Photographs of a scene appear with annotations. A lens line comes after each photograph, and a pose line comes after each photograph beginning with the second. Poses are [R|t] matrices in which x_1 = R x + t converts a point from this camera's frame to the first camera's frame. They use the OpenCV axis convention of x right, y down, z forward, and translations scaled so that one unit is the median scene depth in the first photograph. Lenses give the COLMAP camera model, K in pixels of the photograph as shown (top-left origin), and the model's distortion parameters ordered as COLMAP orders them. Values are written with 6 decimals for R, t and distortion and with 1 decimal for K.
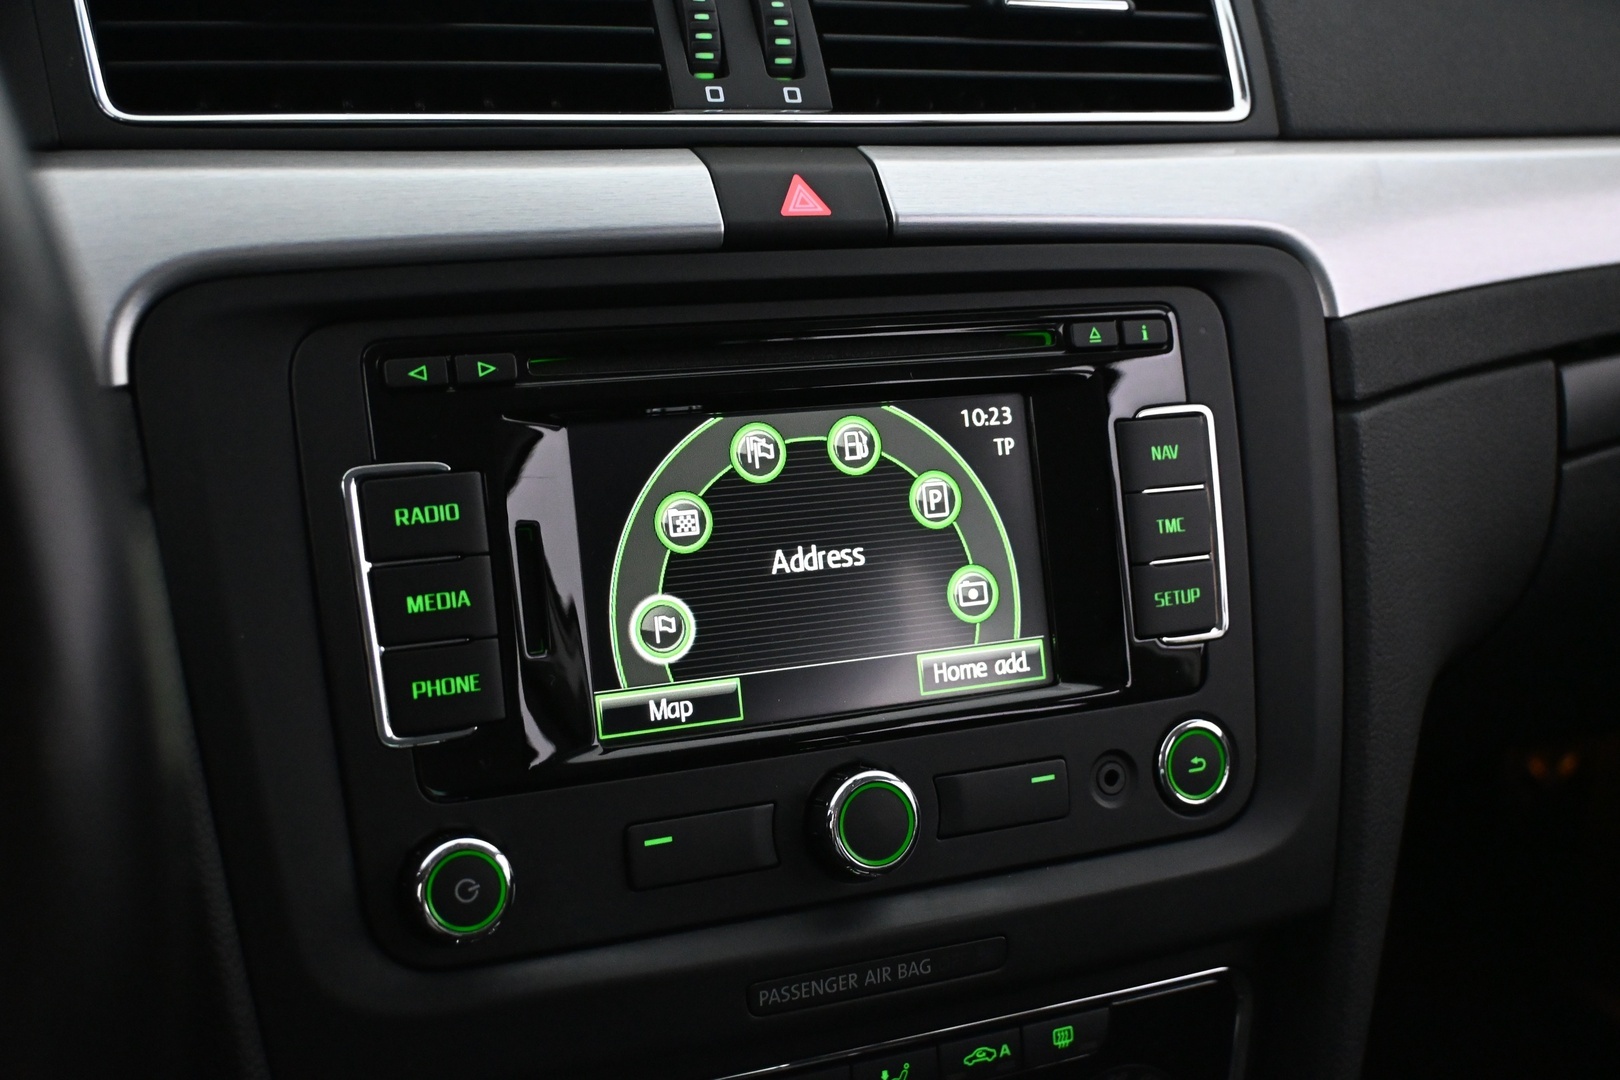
lens RADIAL K [[1971.7, 0, 803.4], [0, 1971.7, 534.1], [0, 0, 1]] dist [-0.013433, 0.000000]
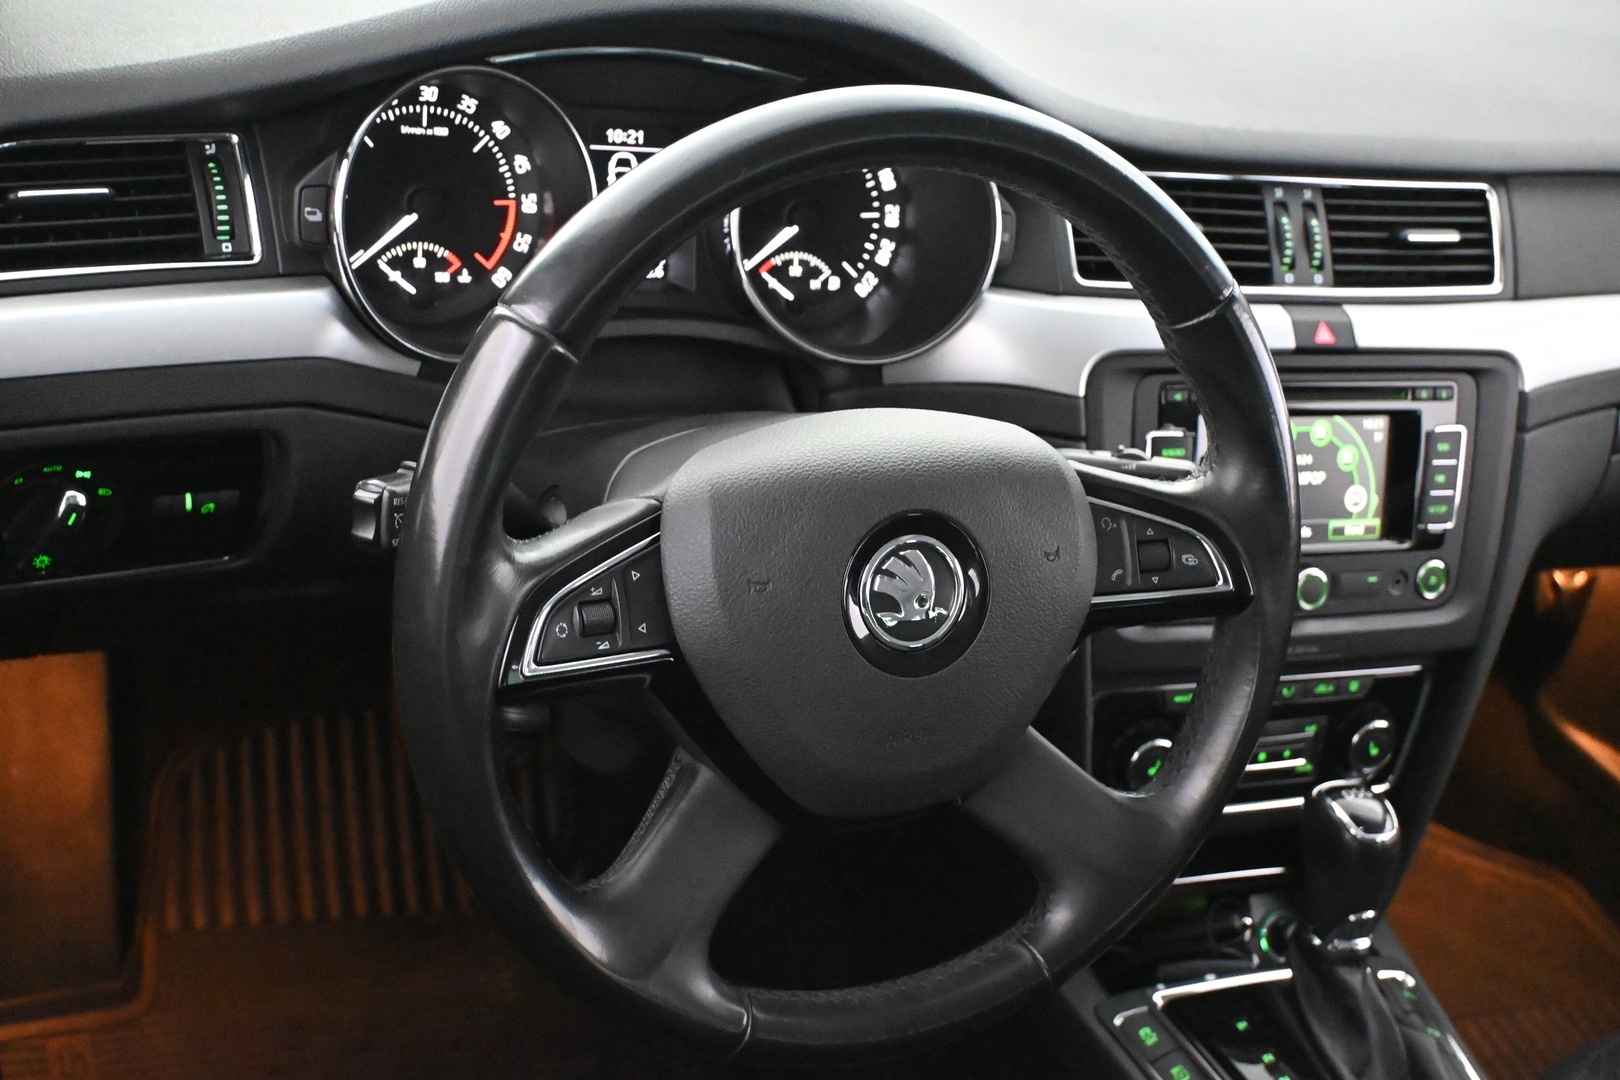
lens RADIAL K [[2280.1, 0, 809.6], [0, 2280.1, 537.9], [0, 0, 1]] dist [0.035741, 0.000000]
pose [[0.990241, 0.128129, 0.054816, -0.719899], [-0.135441, 0.977458, 0.161965, -0.283760], [-0.032828, -0.167809, 0.985273, -1.716830]]
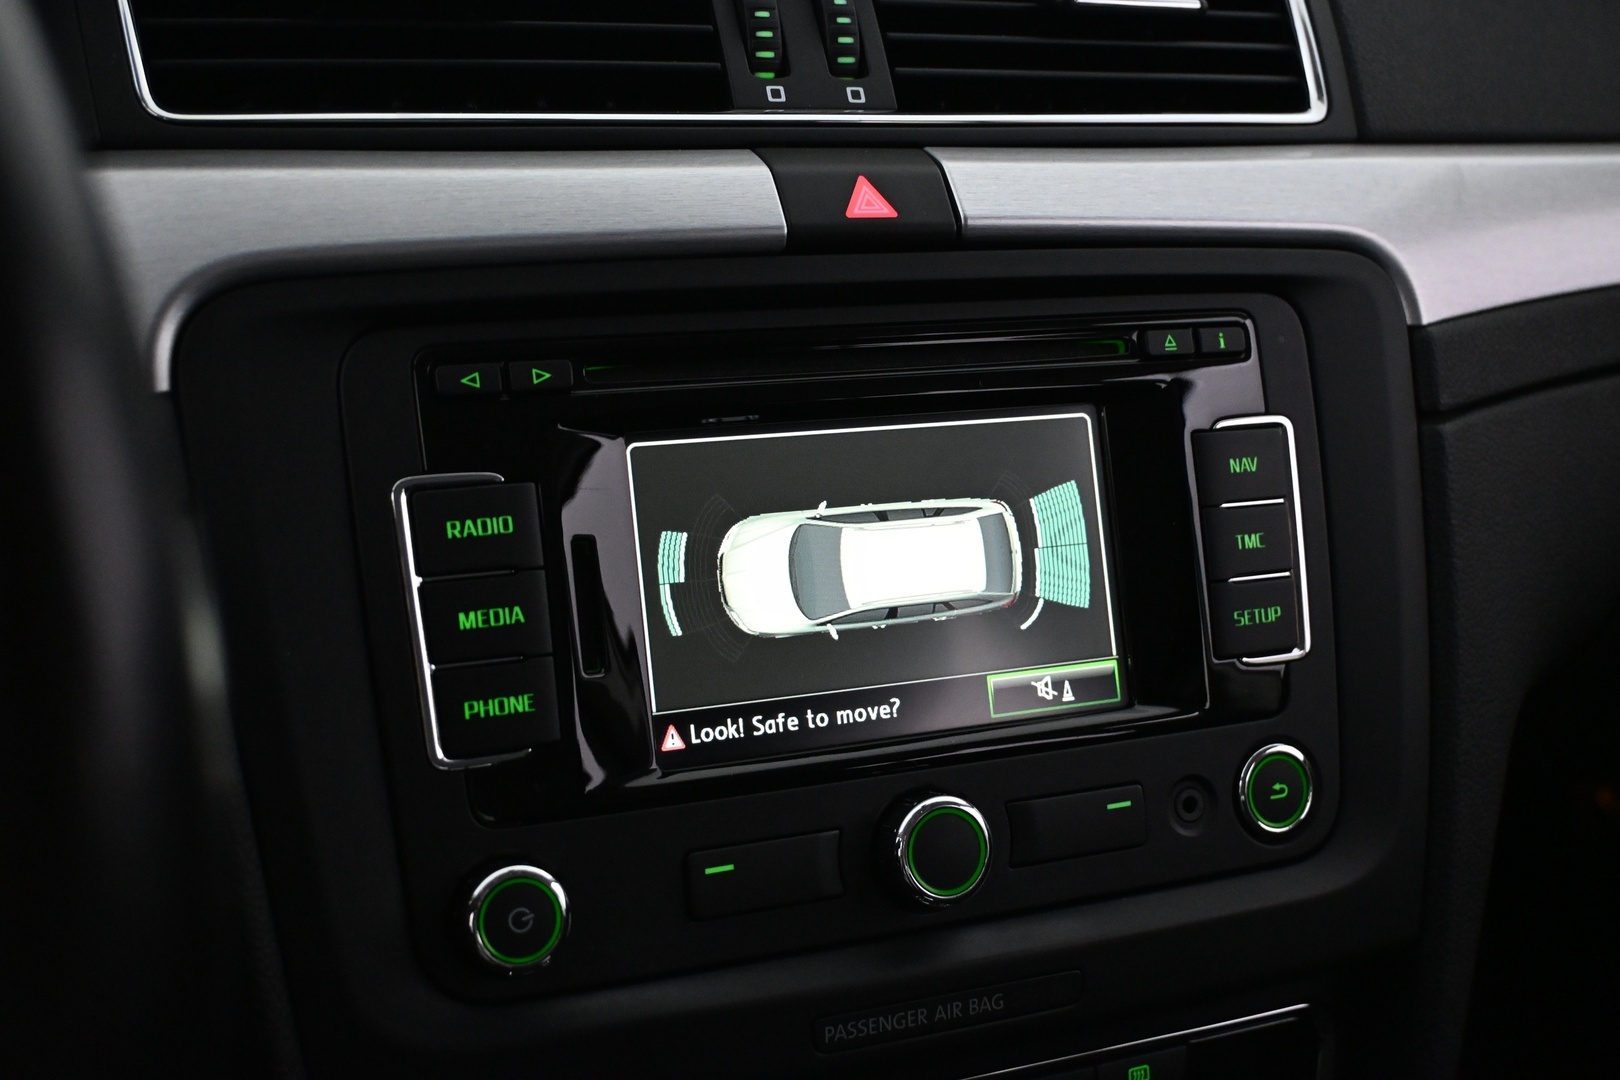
lens RADIAL K [[1971.7, 0, 801.3], [0, 1971.7, 534.9], [0, 0, 1]] dist [-0.013433, 0.000000]
pose [[0.999833, -0.001398, -0.018234, -0.015215], [0.001064, 0.999831, -0.018330, 0.010513], [0.018256, 0.018307, 0.999666, 0.038999]]
